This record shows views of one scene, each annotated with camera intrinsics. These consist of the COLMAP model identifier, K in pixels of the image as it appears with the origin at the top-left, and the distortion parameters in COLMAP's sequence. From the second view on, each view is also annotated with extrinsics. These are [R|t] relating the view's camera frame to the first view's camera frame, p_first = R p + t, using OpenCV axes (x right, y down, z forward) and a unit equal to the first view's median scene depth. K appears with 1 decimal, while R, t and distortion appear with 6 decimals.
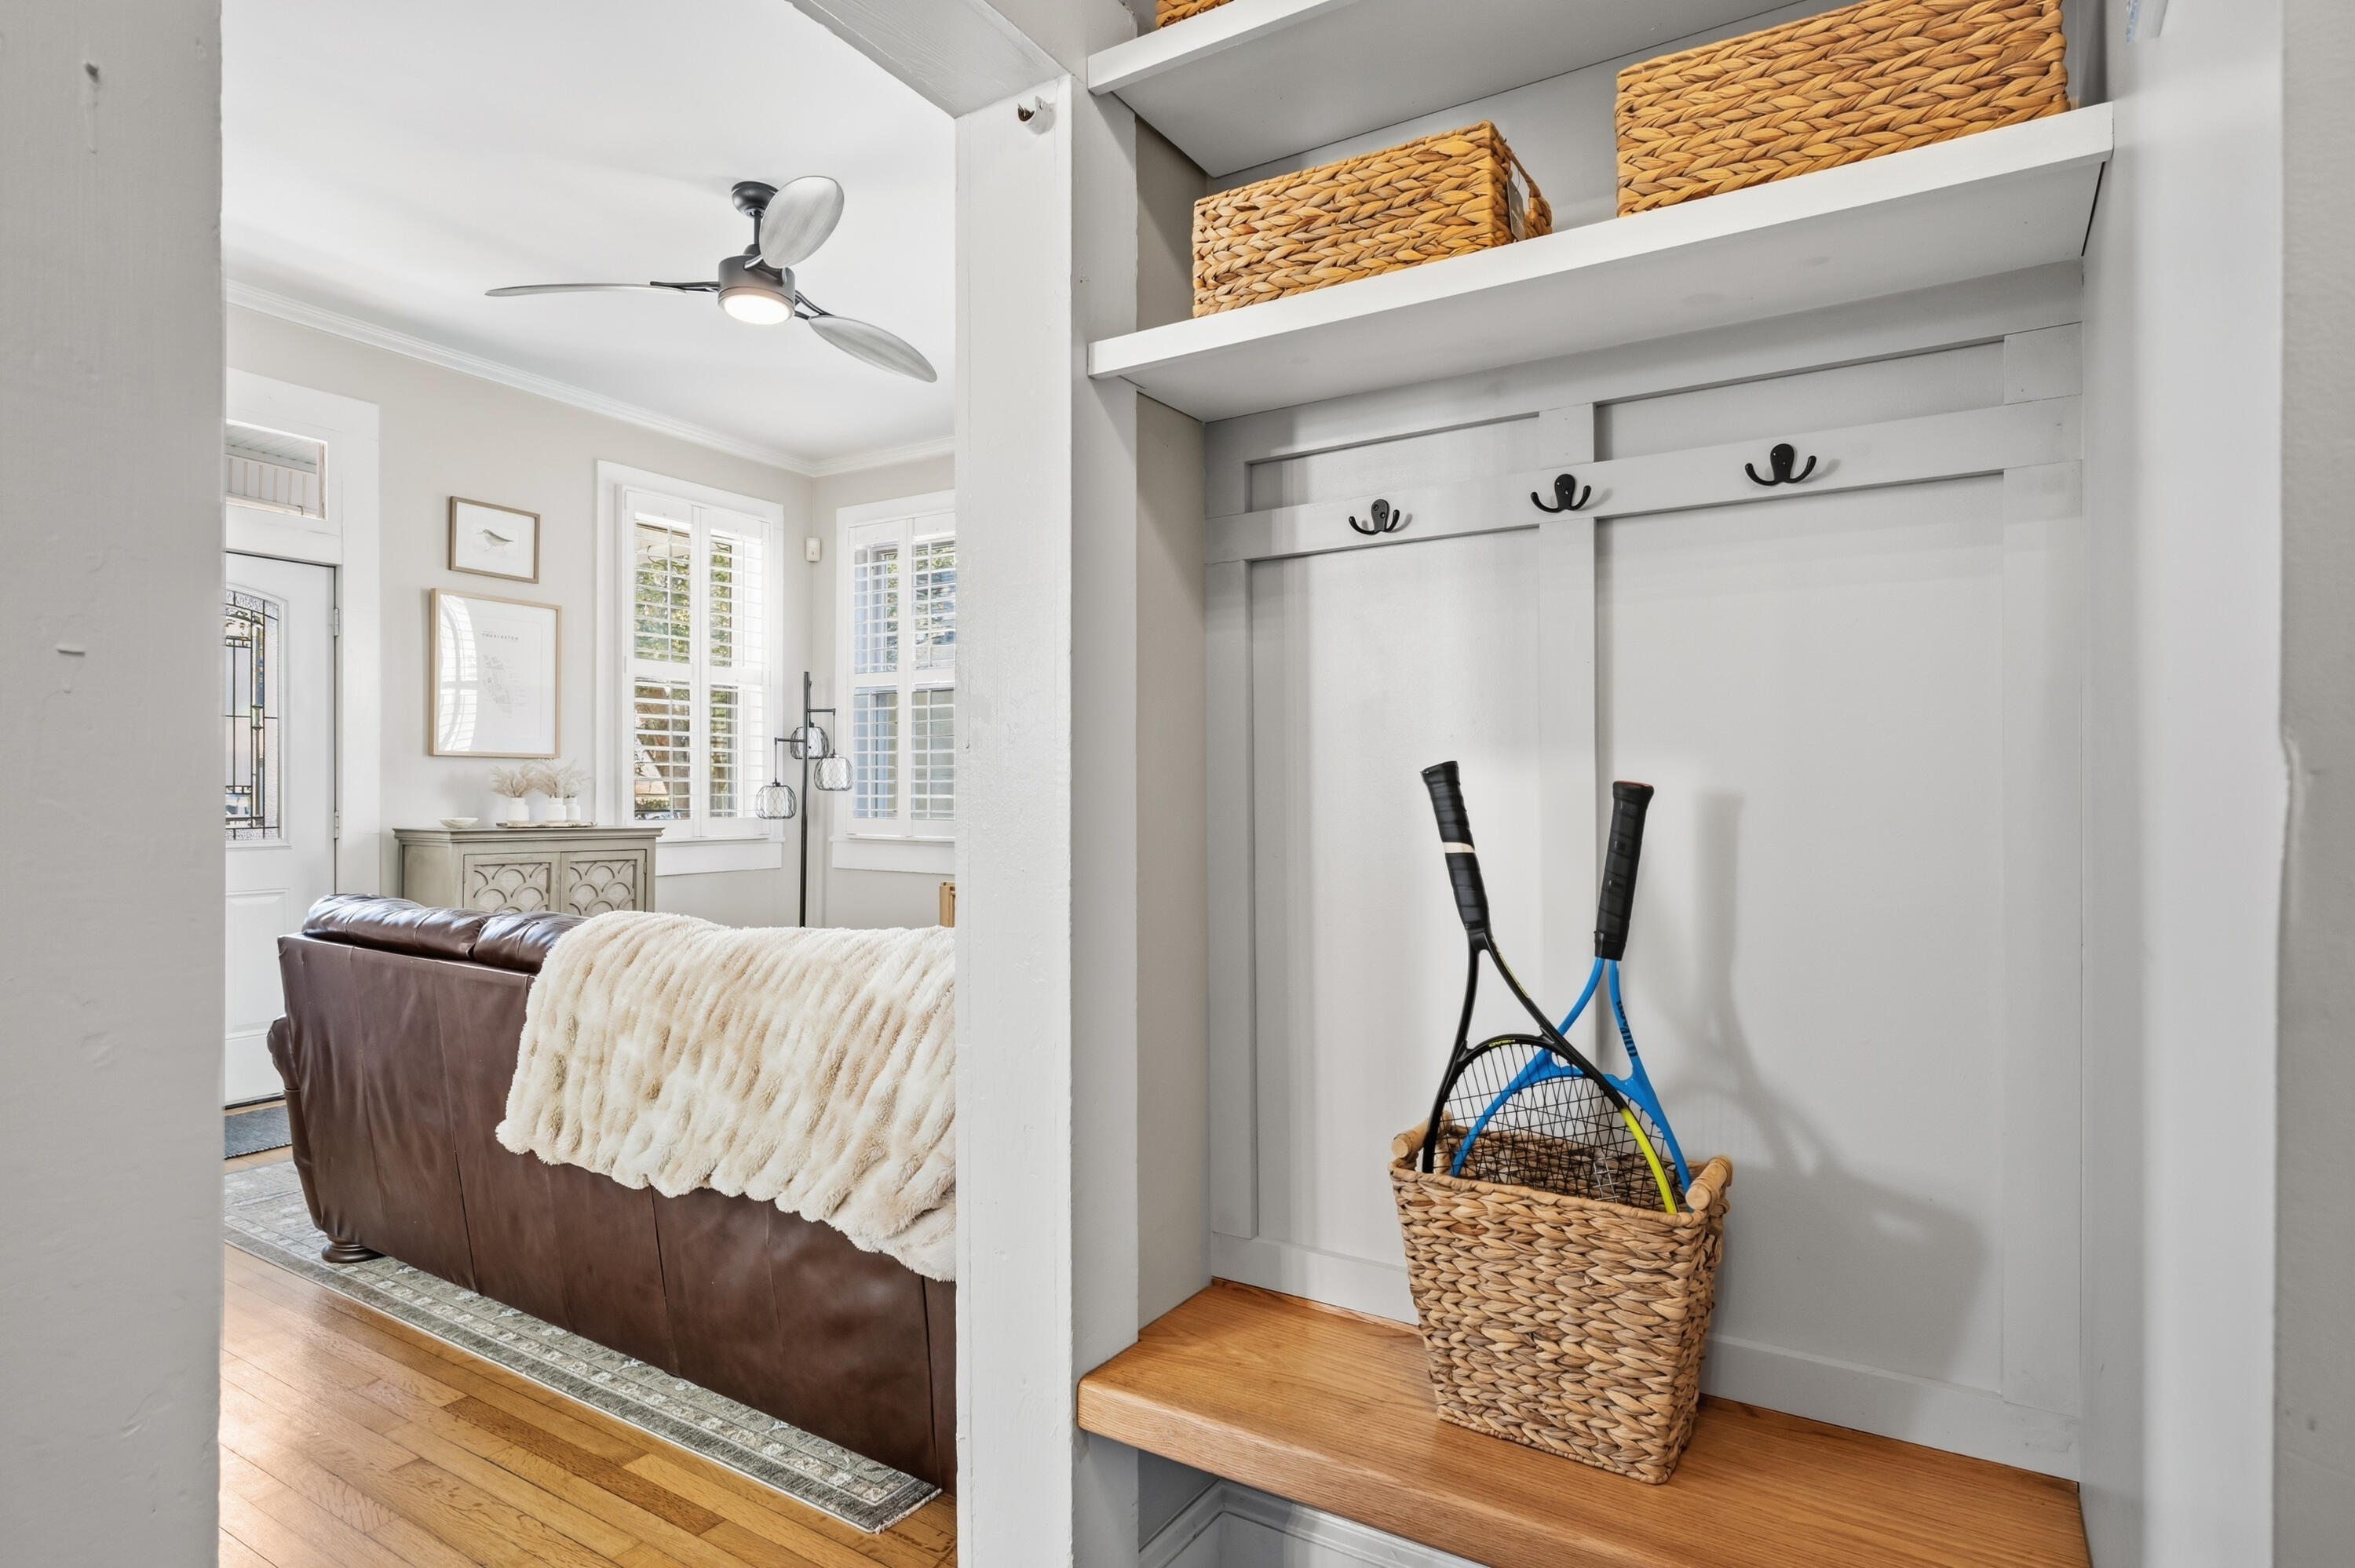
lens RADIAL K [[1230.9, 0, 1183.1], [0, 1230.9, 792.4], [0, 0, 1]] dist [-0.002978, -0.000302]
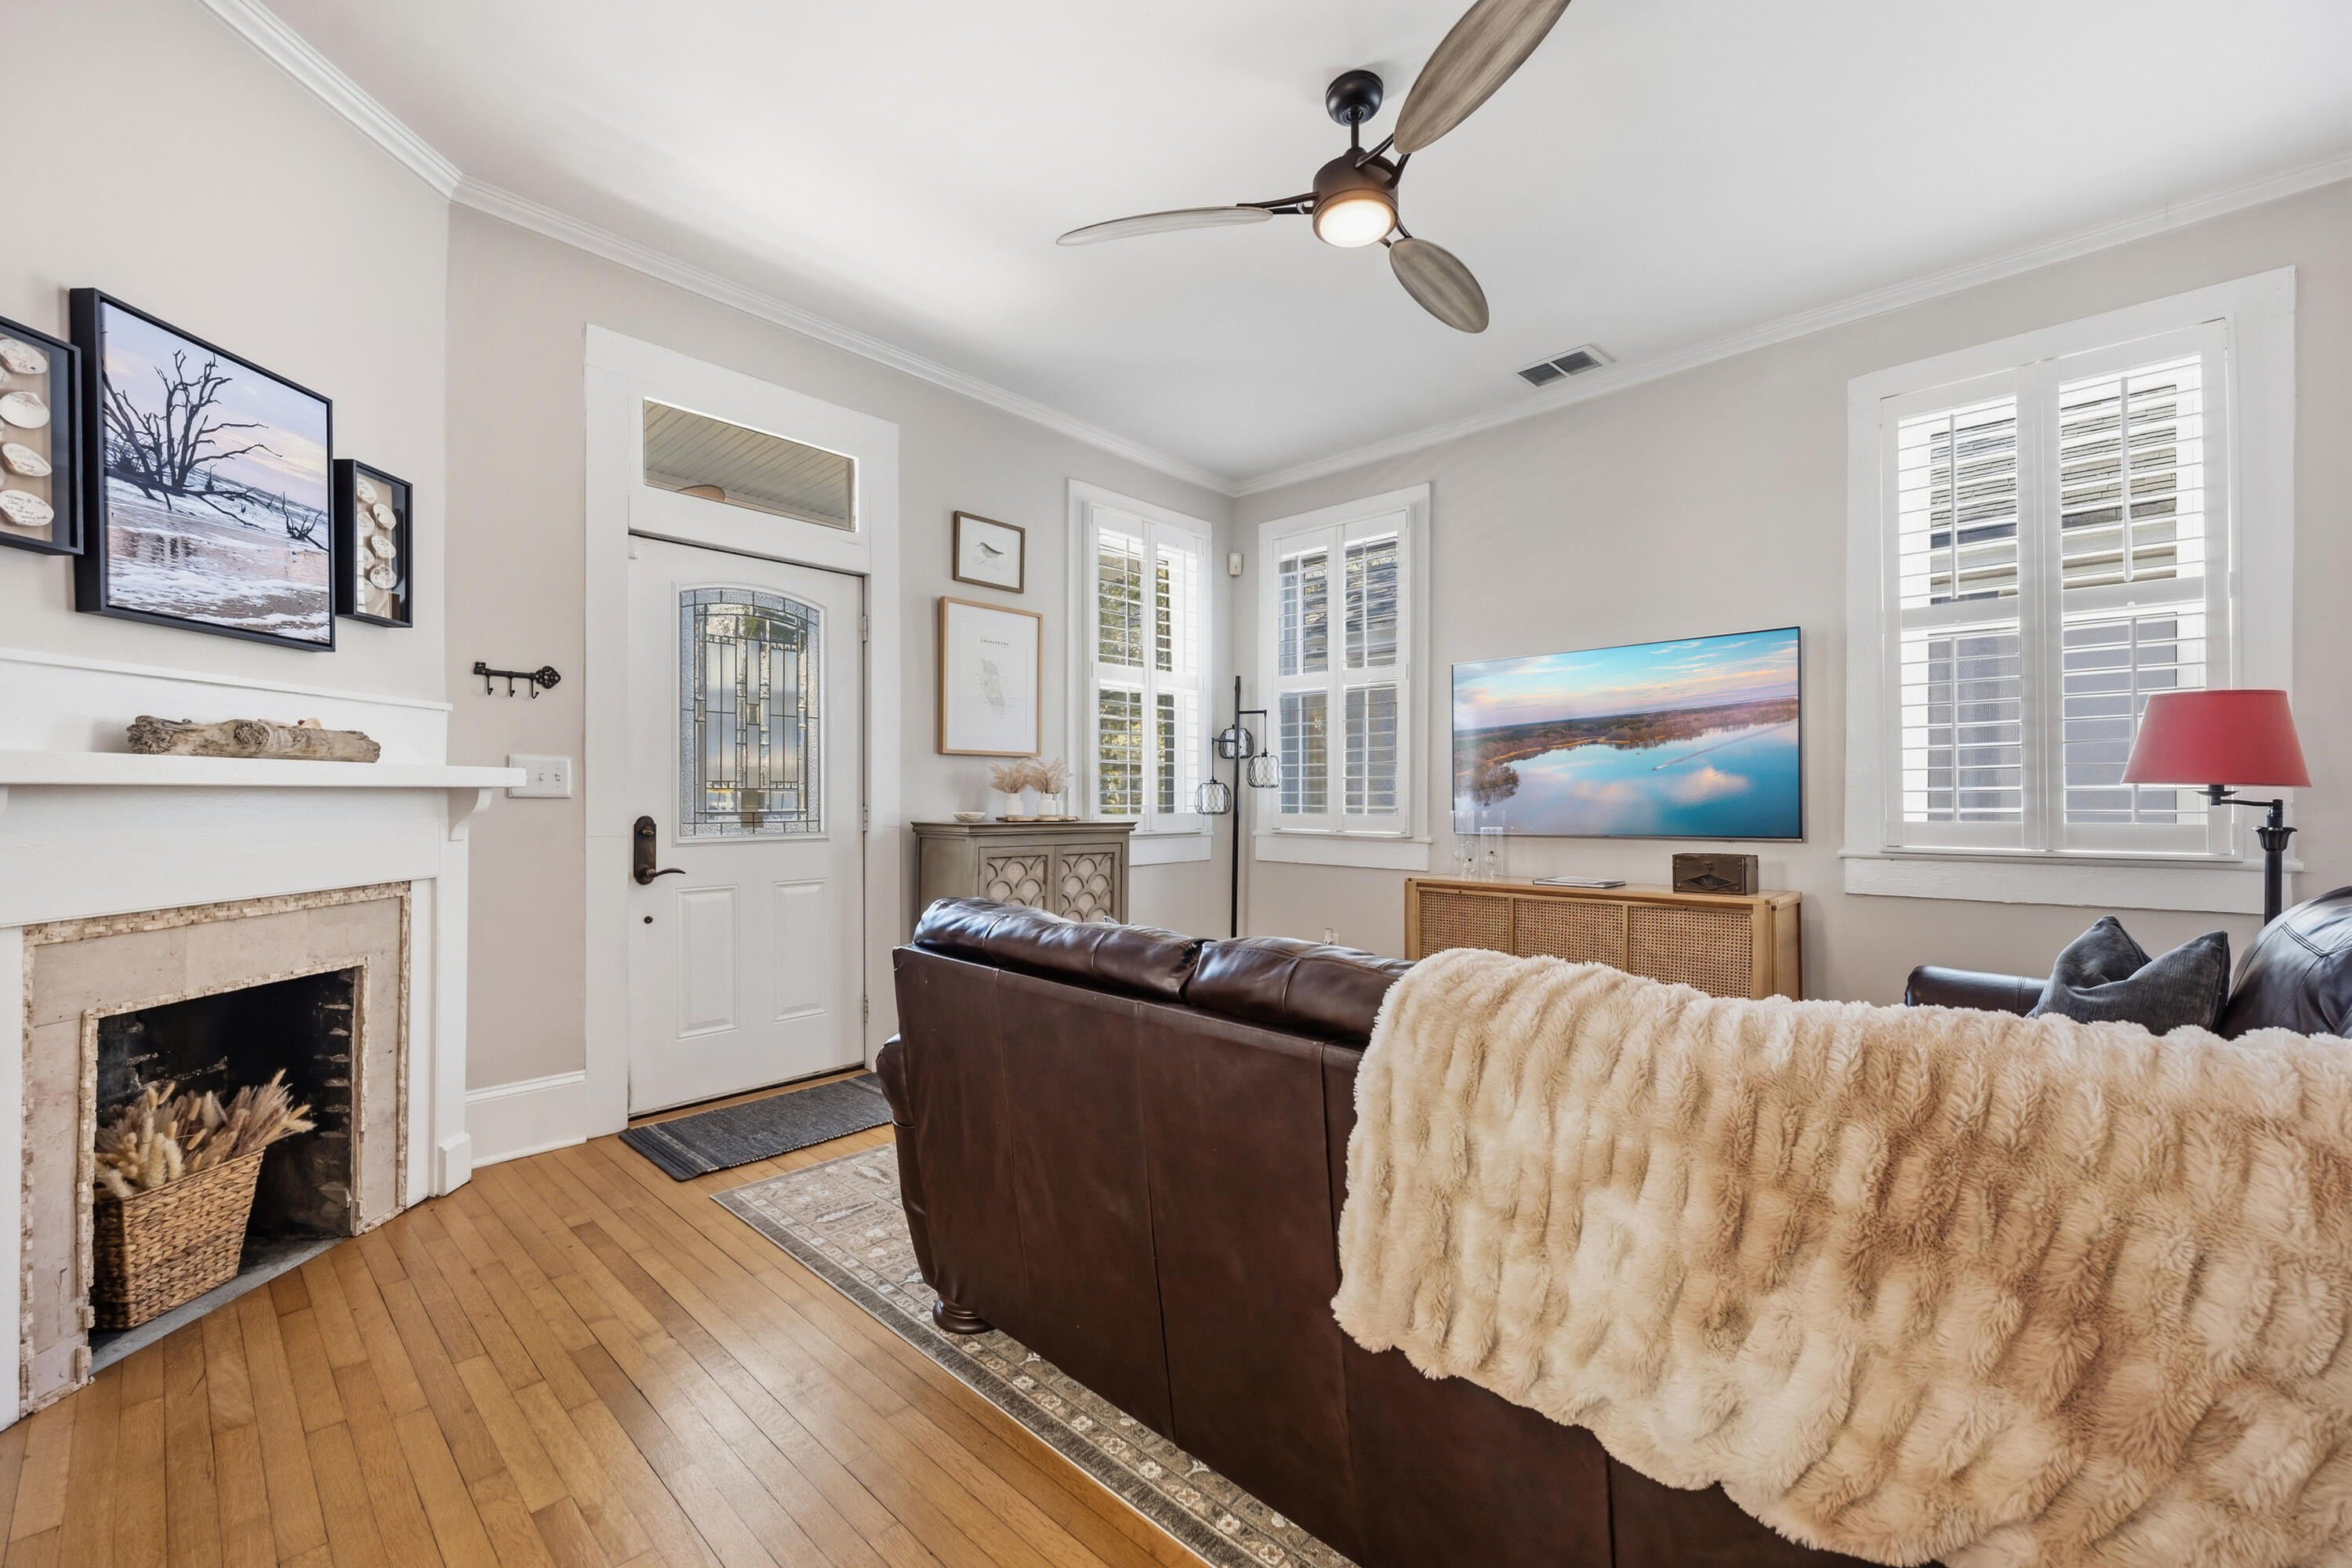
lens RADIAL K [[951.5, 0, 1175.8], [0, 951.5, 791.2], [0, 0, 1]] dist [0.000563, 0.000111]
pose [[0.979369, -0.003963, -0.202042, -0.241665], [0.002849, 0.999979, -0.005802, 0.007797], [0.202061, 0.005107, 0.979360, 0.230200]]
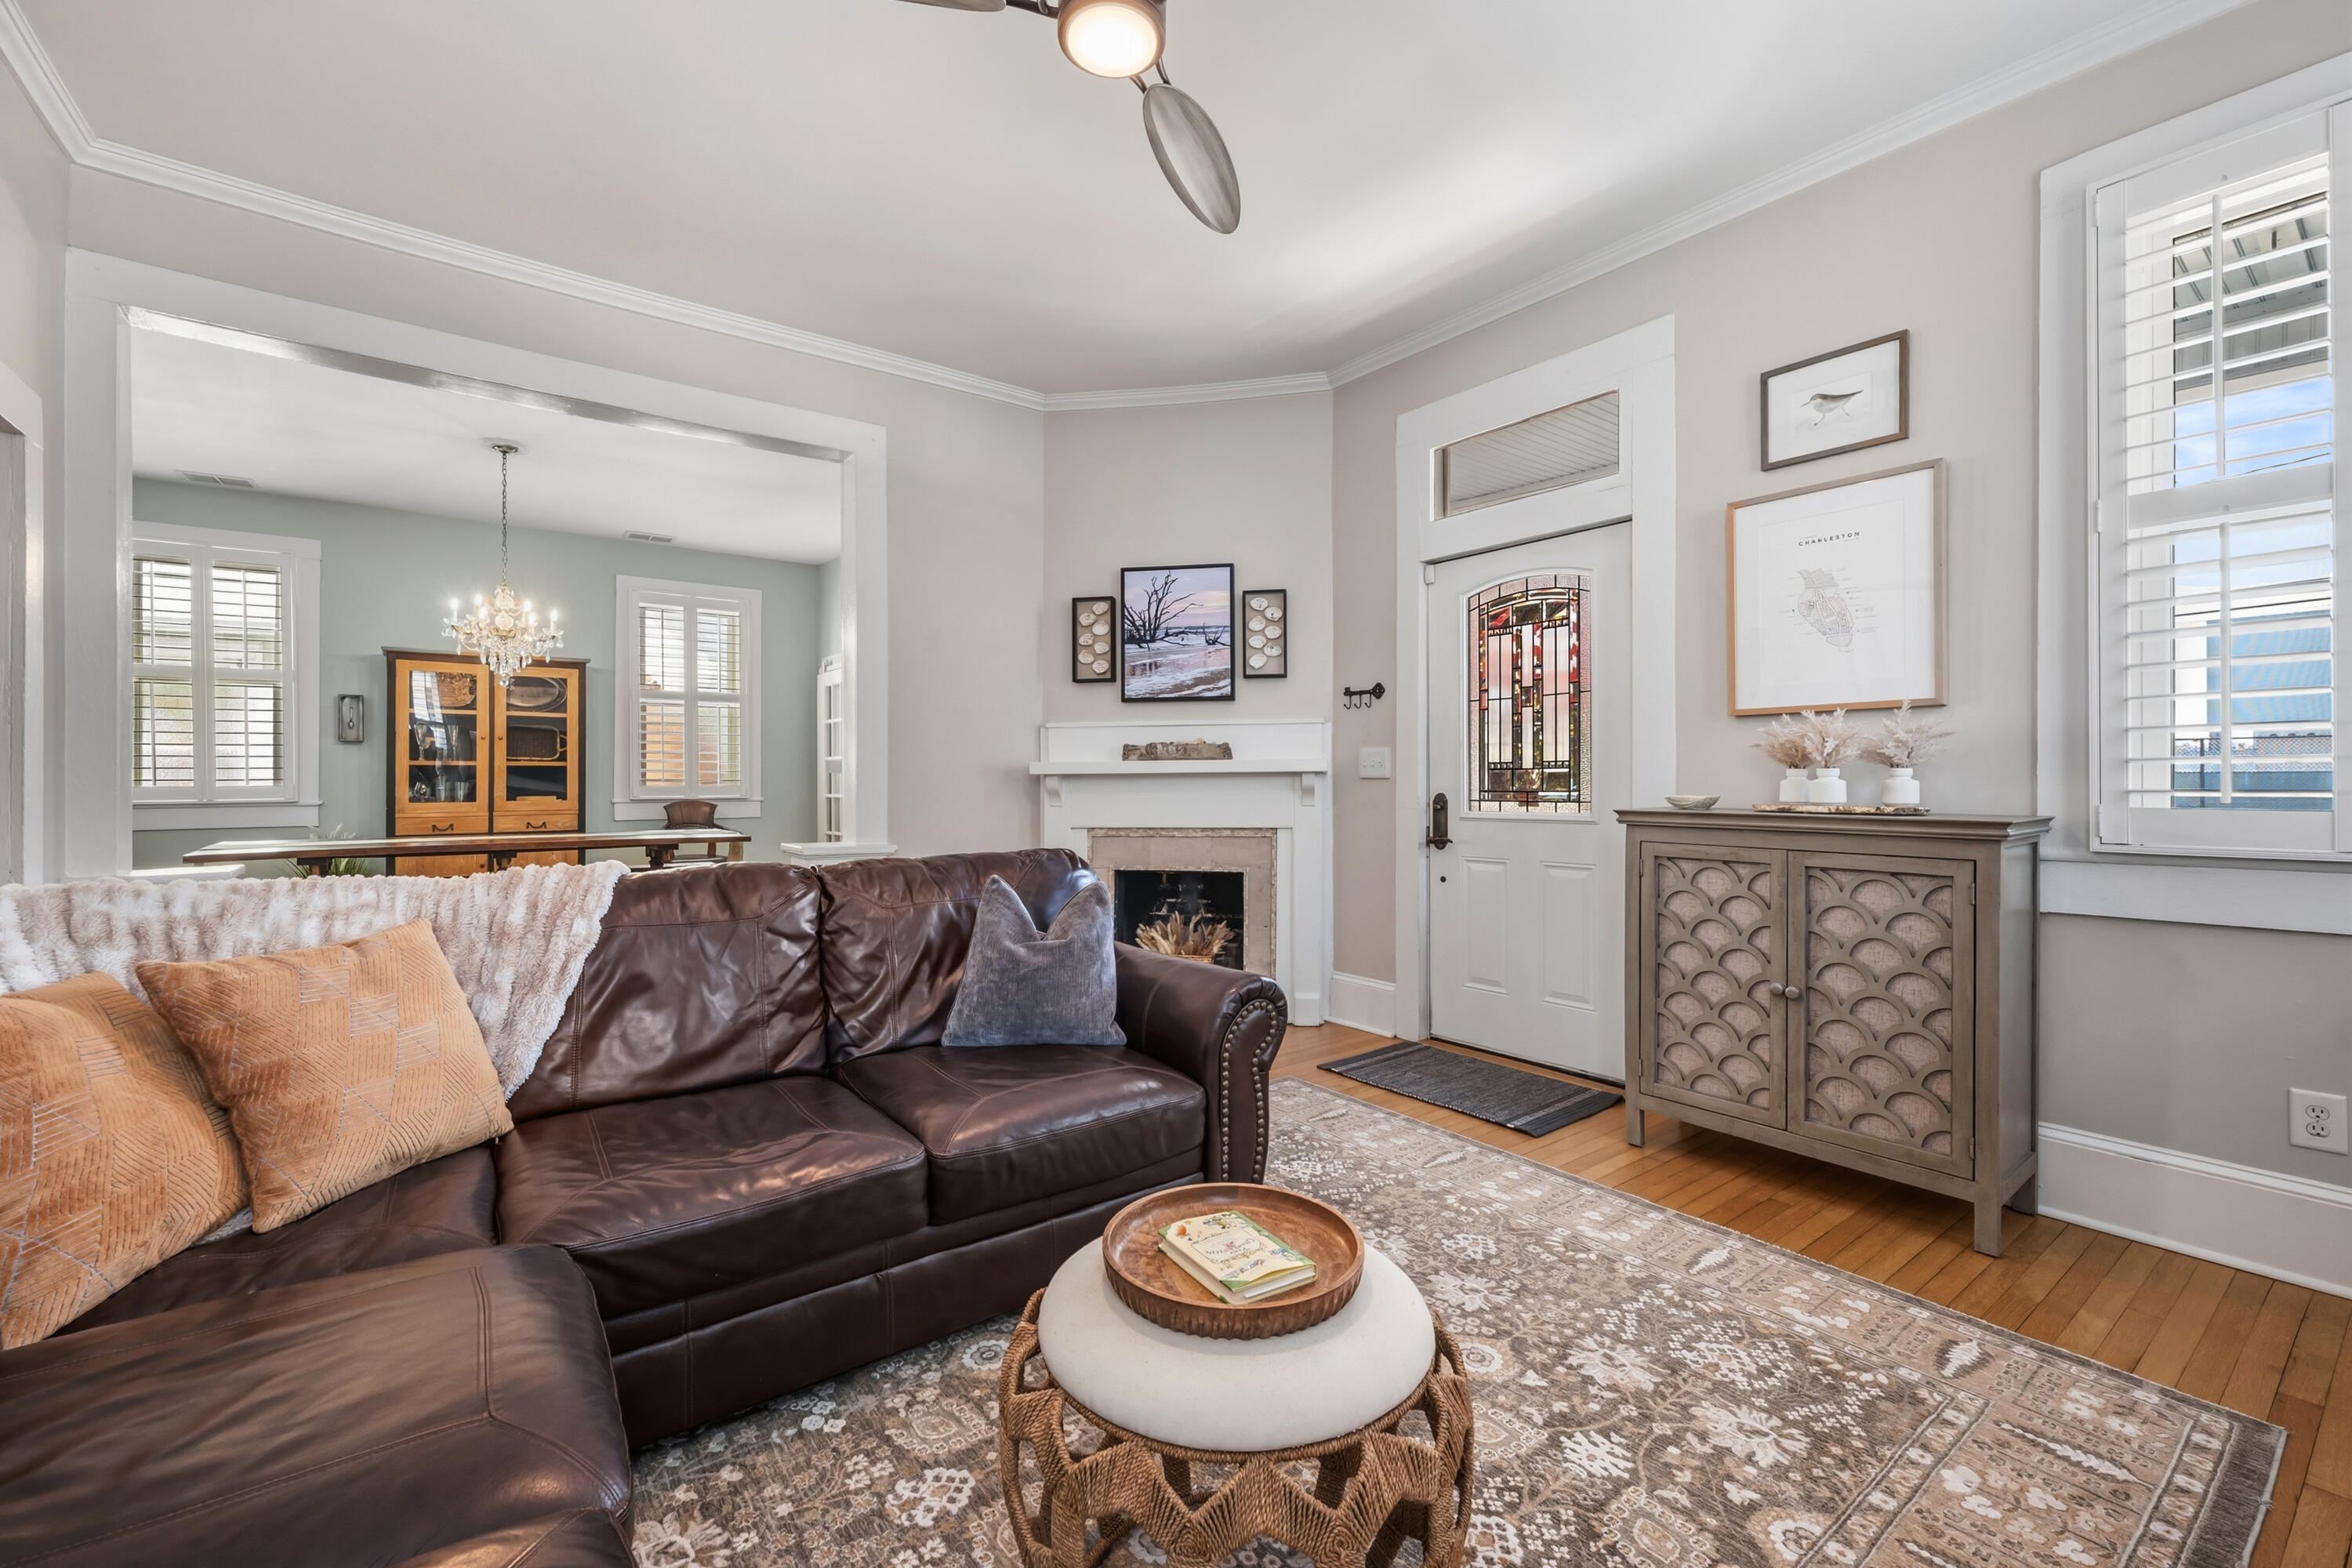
lens RADIAL K [[977.5, 0, 1176.0], [0, 977.5, 784.0], [0, 0, 1]] dist [-0.001505, -0.000205]
pose [[-0.368355, 0.000595, -0.929685, 0.100521], [0.003131, 0.999995, -0.000601, 0.012209], [0.929680, -0.003132, -0.368355, 0.882112]]
